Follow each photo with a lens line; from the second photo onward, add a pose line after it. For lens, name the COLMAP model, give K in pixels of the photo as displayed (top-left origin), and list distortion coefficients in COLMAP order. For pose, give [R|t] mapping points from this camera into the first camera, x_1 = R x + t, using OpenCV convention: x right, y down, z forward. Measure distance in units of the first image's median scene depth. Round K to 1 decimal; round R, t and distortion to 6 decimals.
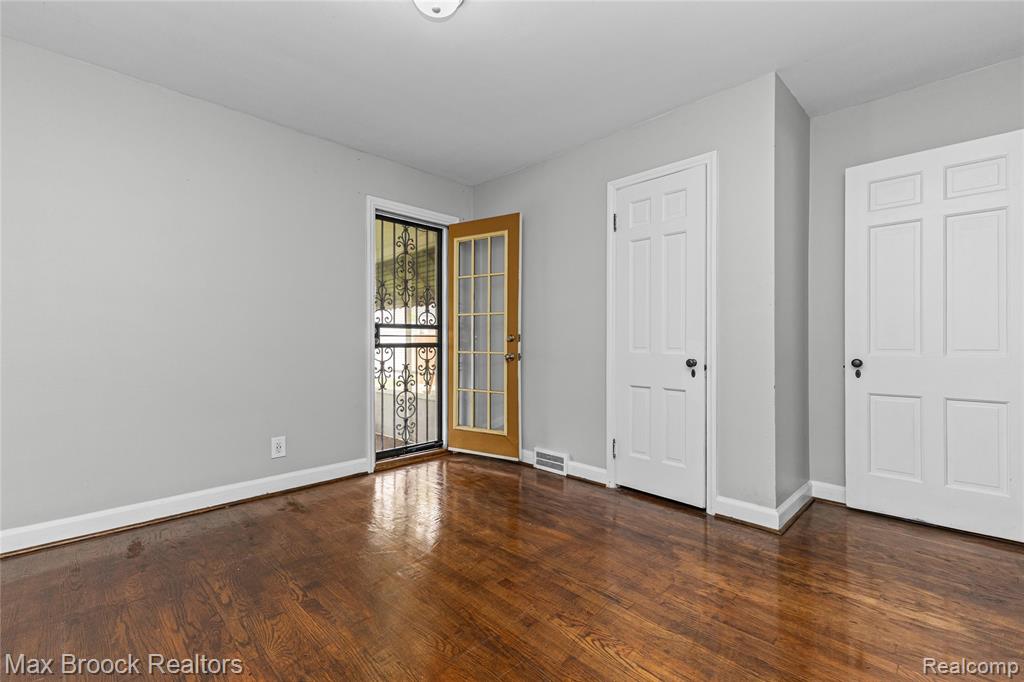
lens RADIAL K [[443.6, 0, 514.9], [0, 443.6, 342.4], [0, 0, 1]] dist [0.013732, -0.000050]
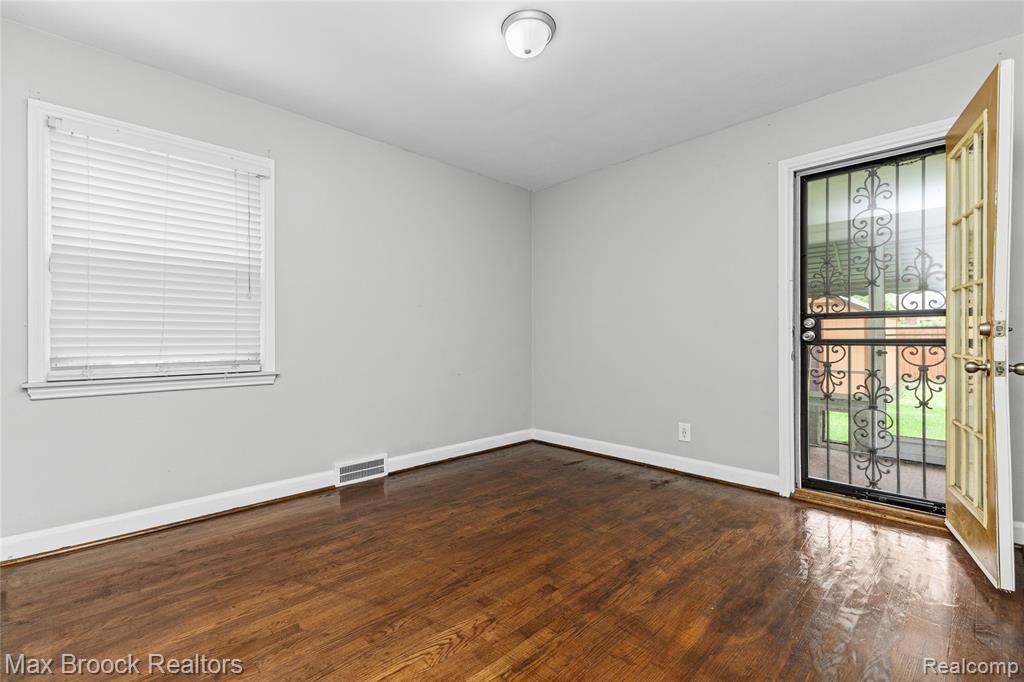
lens RADIAL K [[453.5, 0, 514.7], [0, 453.5, 337.8], [0, 0, 1]] dist [0.014479, -0.000098]
pose [[-0.017551, 0.000748, -0.999846, 0.540788], [-0.000285, 1.000000, 0.000753, -0.000951], [0.999846, 0.000298, -0.017551, 0.529233]]
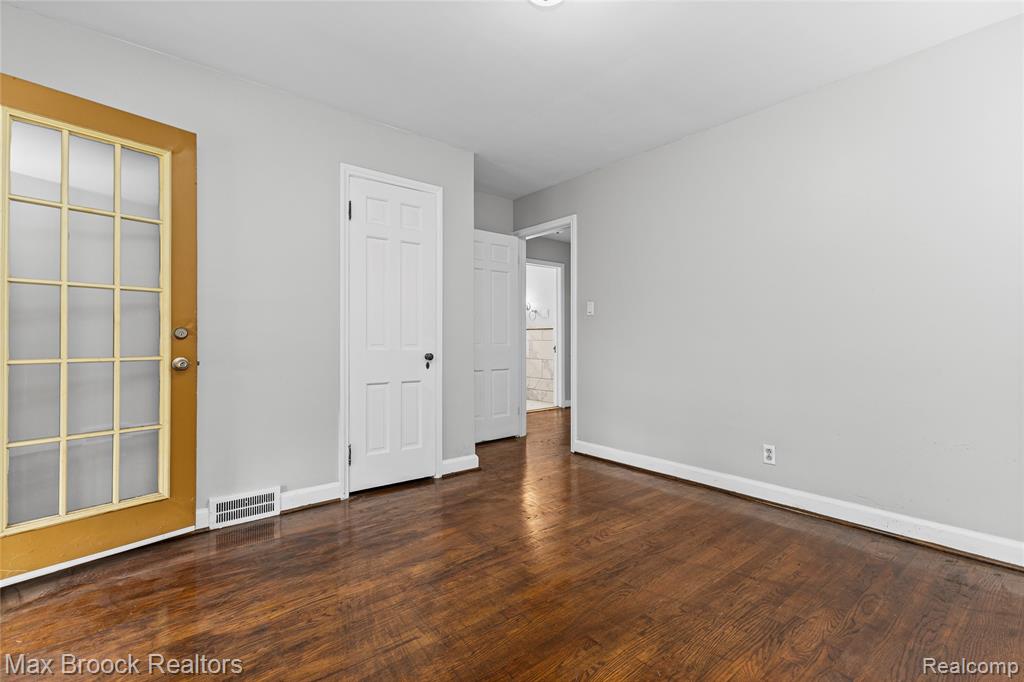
lens RADIAL K [[453.5, 0, 514.7], [0, 453.5, 337.8], [0, 0, 1]] dist [0.014479, -0.000098]
pose [[0.100033, 0.002689, 0.994980, -0.629846], [0.002076, 0.999994, -0.002911, -0.000513], [-0.994982, 0.002357, 0.100027, 0.520191]]
